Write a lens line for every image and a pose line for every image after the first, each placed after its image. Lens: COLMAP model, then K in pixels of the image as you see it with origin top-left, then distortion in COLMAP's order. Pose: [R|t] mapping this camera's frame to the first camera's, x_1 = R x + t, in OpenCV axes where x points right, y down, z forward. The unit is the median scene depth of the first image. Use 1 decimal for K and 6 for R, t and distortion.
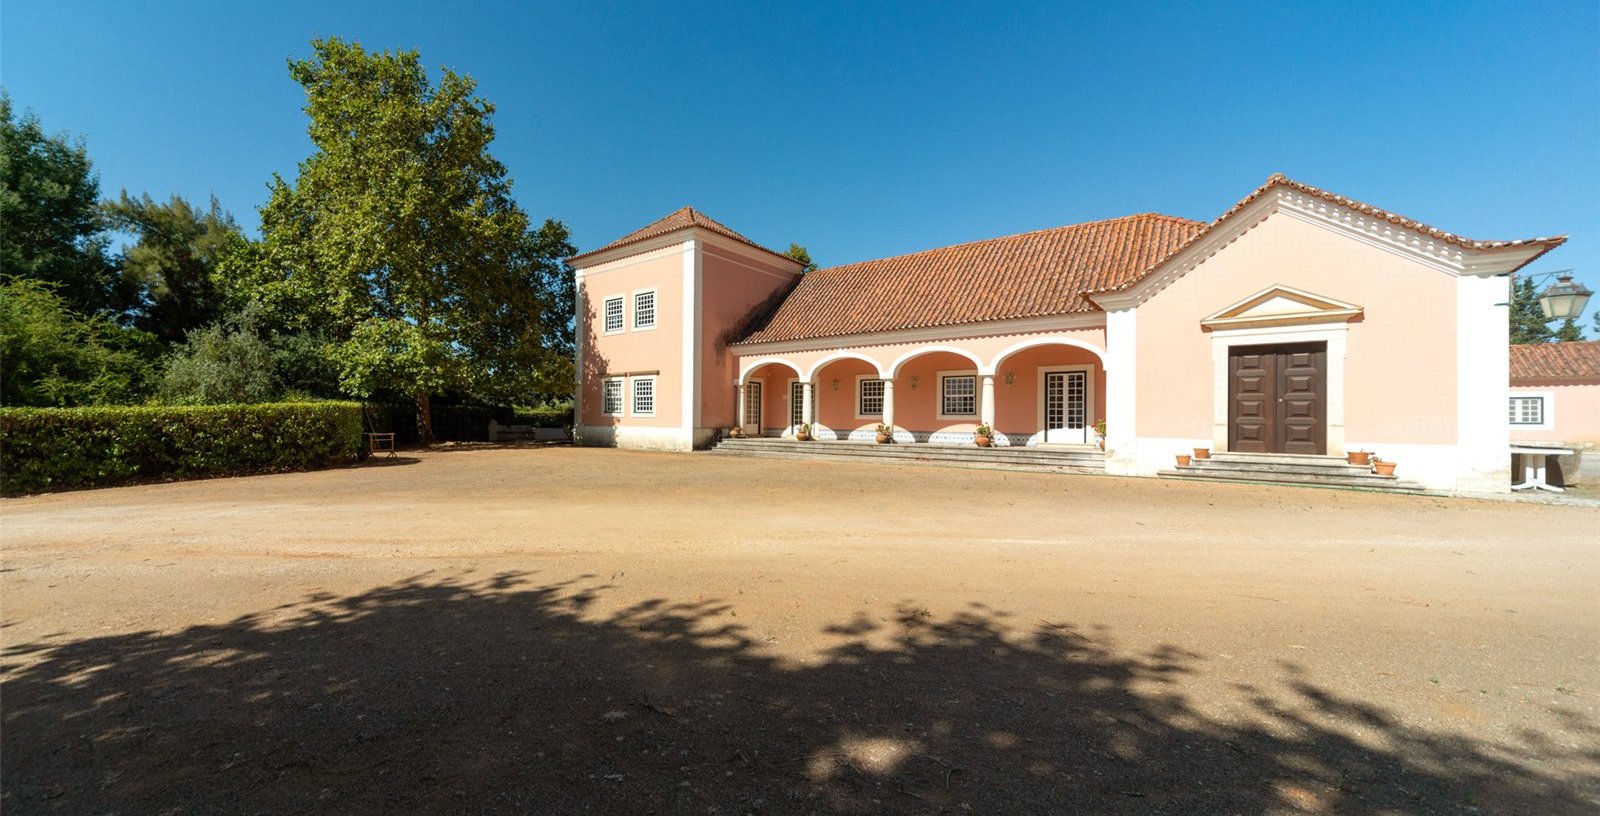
lens RADIAL K [[614.8, 0, 629.7], [0, 614.8, 413.8], [0, 0, 1]] dist [0.003070, 0.000268]
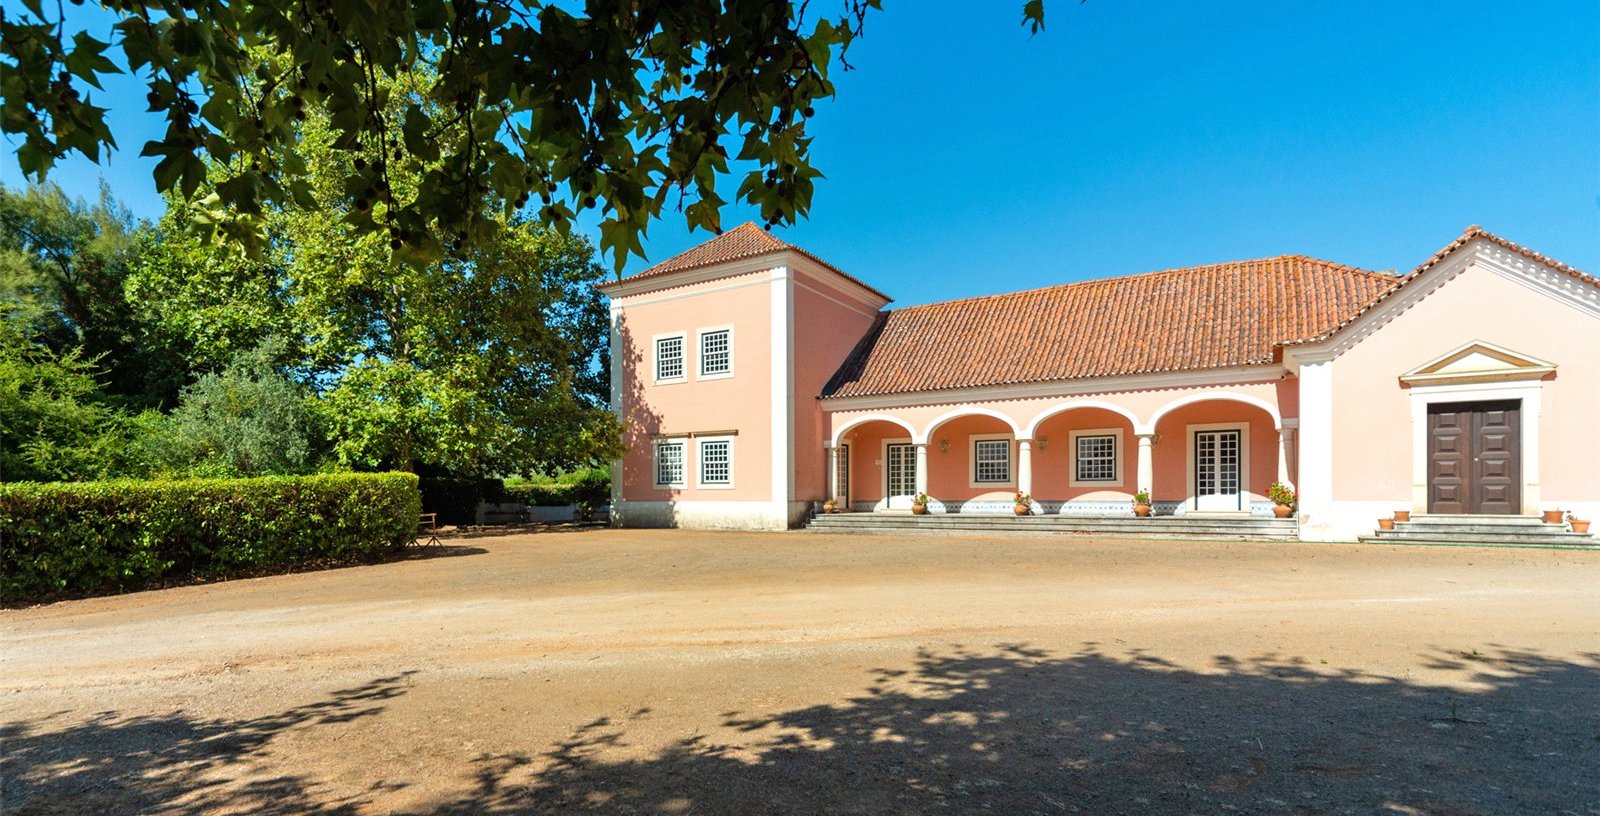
lens RADIAL K [[823.0, 0, 677.0], [0, 823.0, 497.9], [0, 0, 1]] dist [0.004027, -0.001741]
pose [[0.985853, -0.015037, 0.166937, -0.300609], [0.013011, 0.999828, 0.013228, 0.003548], [-0.167107, -0.010869, 0.985879, -0.052117]]
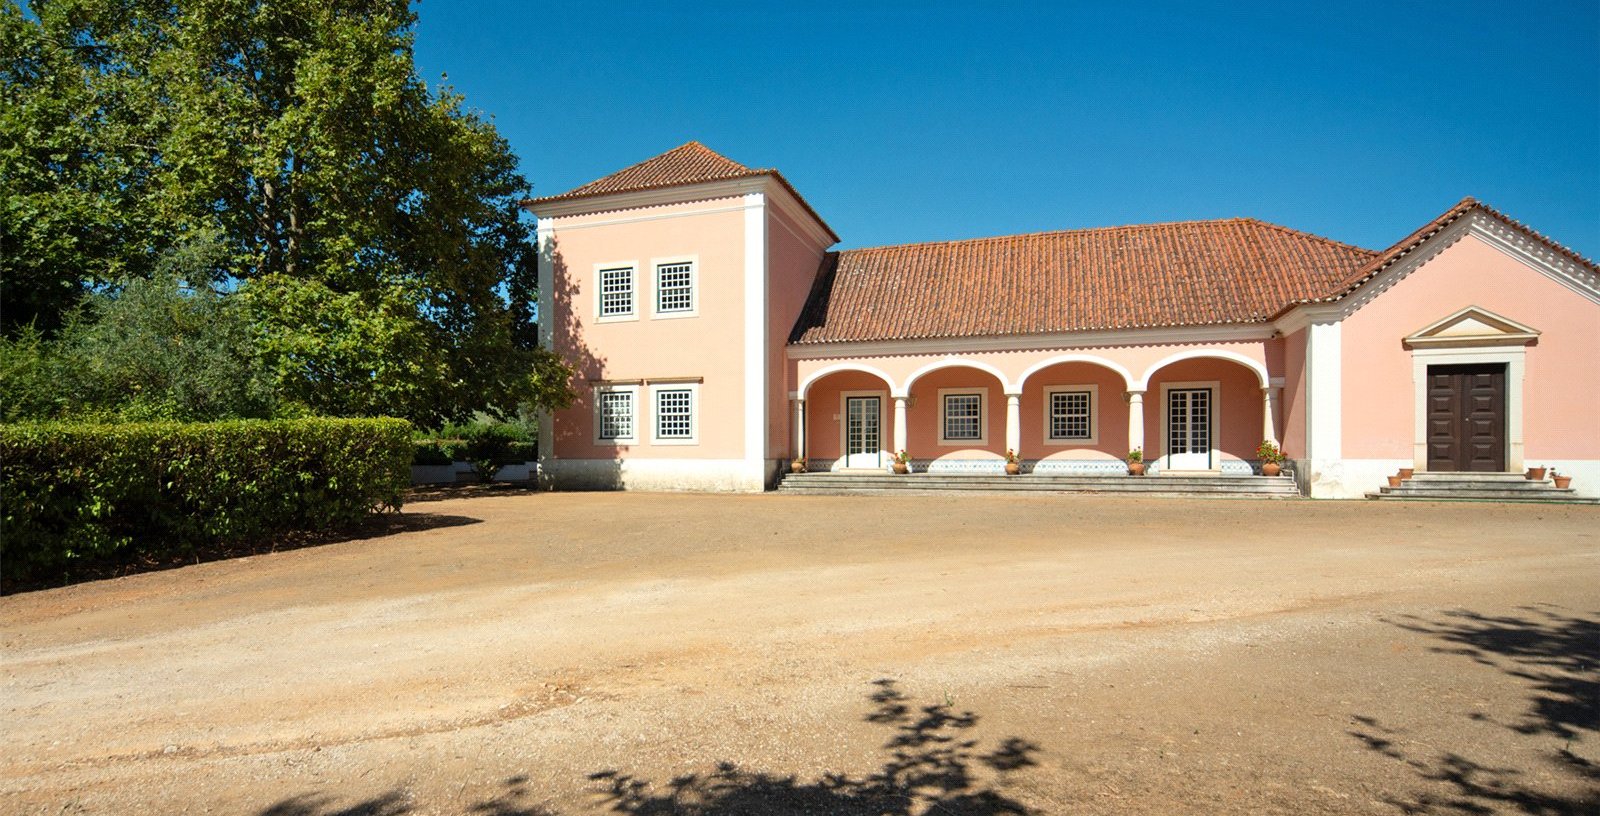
lens RADIAL K [[910.9, 0, 678.8], [0, 910.9, 457.7], [0, 0, 1]] dist [-0.007369, 0.001845]
pose [[0.920667, -0.011629, 0.390176, -0.544563], [0.006676, 0.999879, 0.014049, 0.008231], [-0.390293, -0.010329, 0.920633, 0.096092]]
